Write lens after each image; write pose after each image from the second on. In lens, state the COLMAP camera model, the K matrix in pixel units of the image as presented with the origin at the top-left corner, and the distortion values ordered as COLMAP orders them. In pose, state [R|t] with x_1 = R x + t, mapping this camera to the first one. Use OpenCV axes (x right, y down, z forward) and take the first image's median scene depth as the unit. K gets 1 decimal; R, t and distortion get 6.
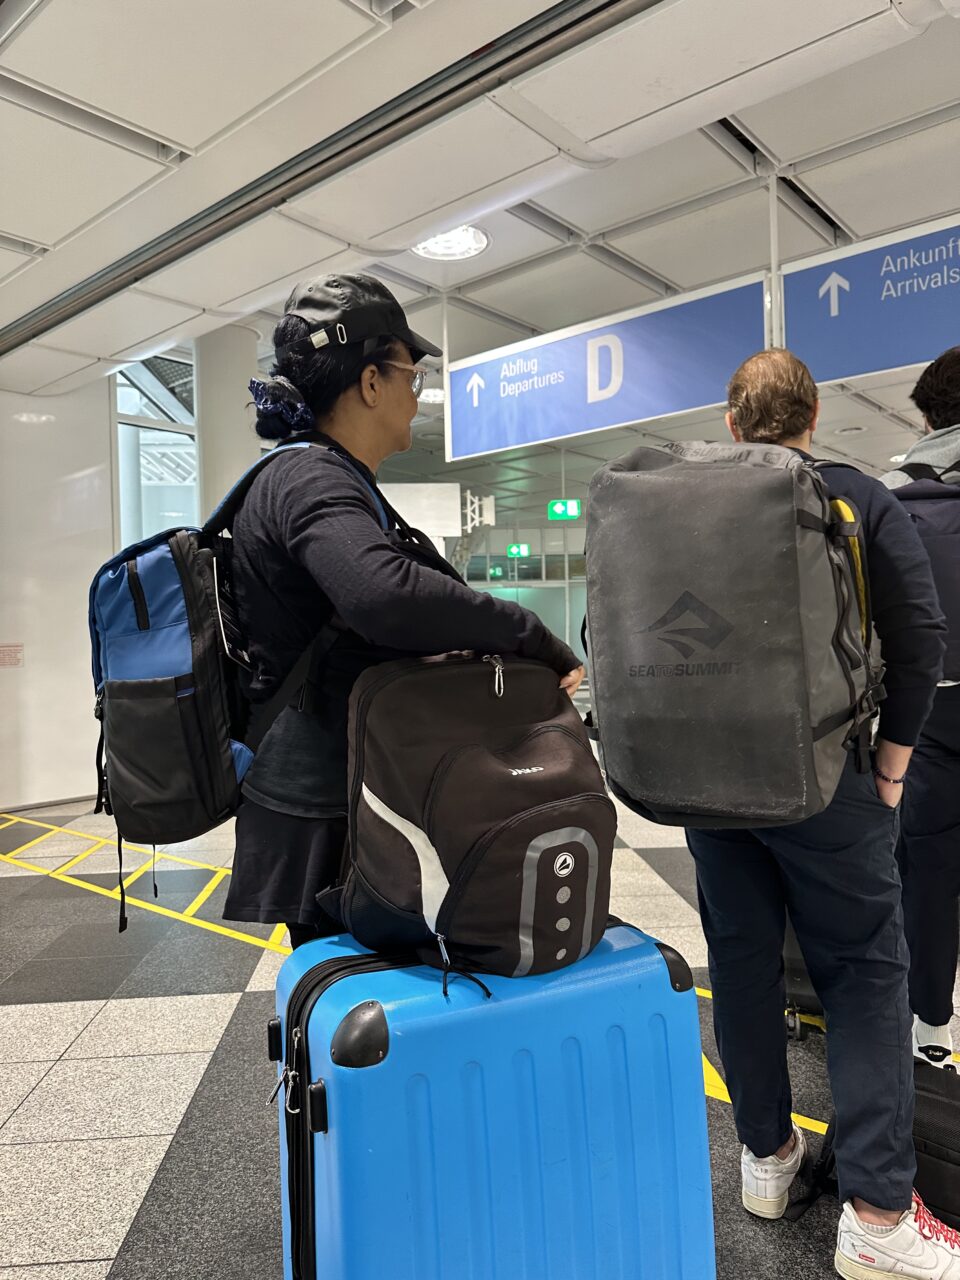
lens RADIAL K [[874.0, 0, 480.0], [0, 874.0, 640.0], [0, 0, 1]] dist [0.181466, -0.000705]
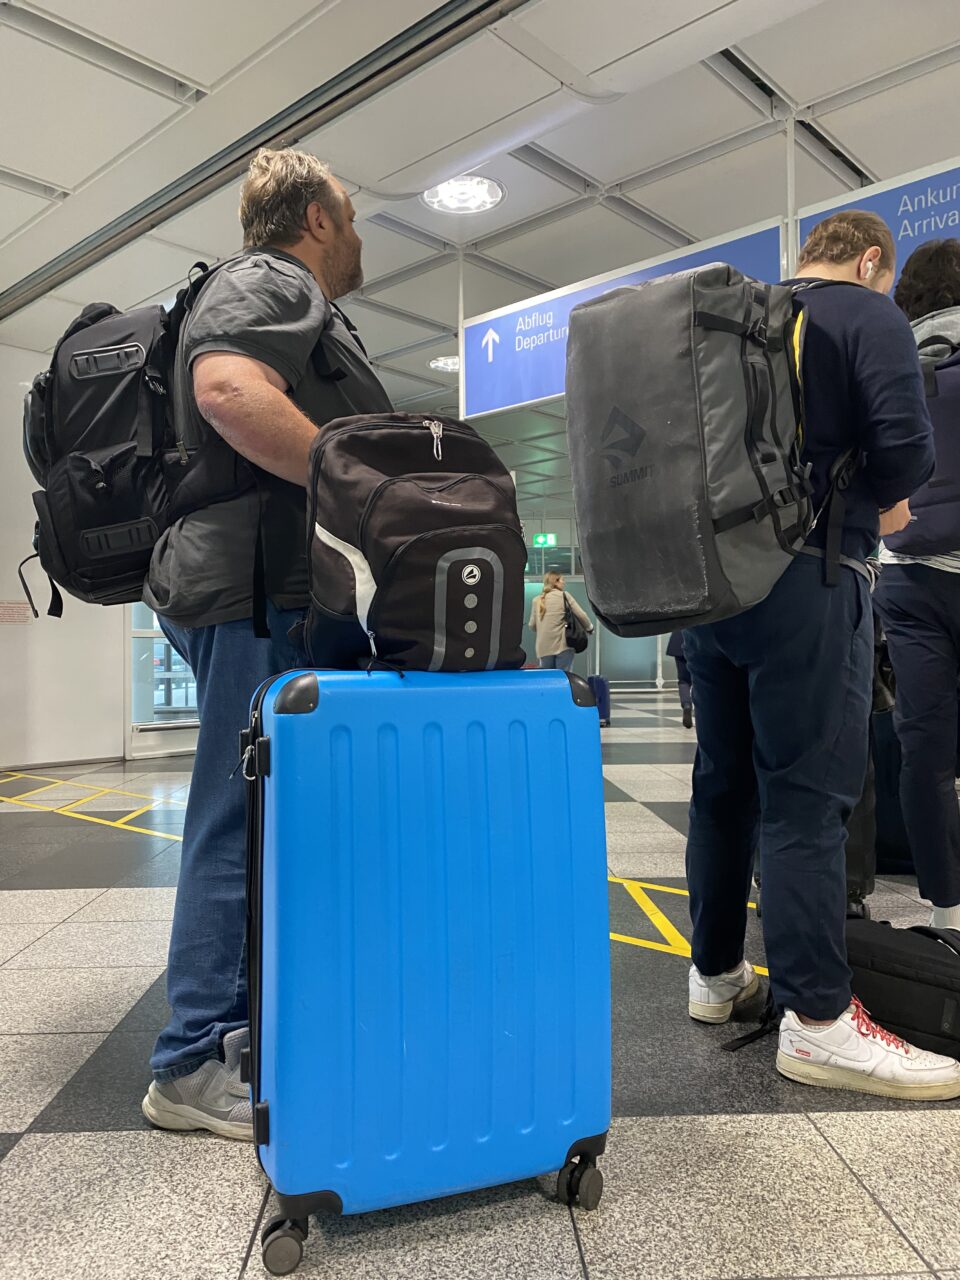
lens RADIAL K [[982.2, 0, 480.0], [0, 982.2, 640.0], [0, 0, 1]] dist [0.120122, 0.190119]
pose [[0.998784, 0.015492, -0.046793, 0.049338], [-0.017635, 0.998798, -0.045730, 0.115988], [0.046029, 0.046500, 0.997857, -0.100924]]
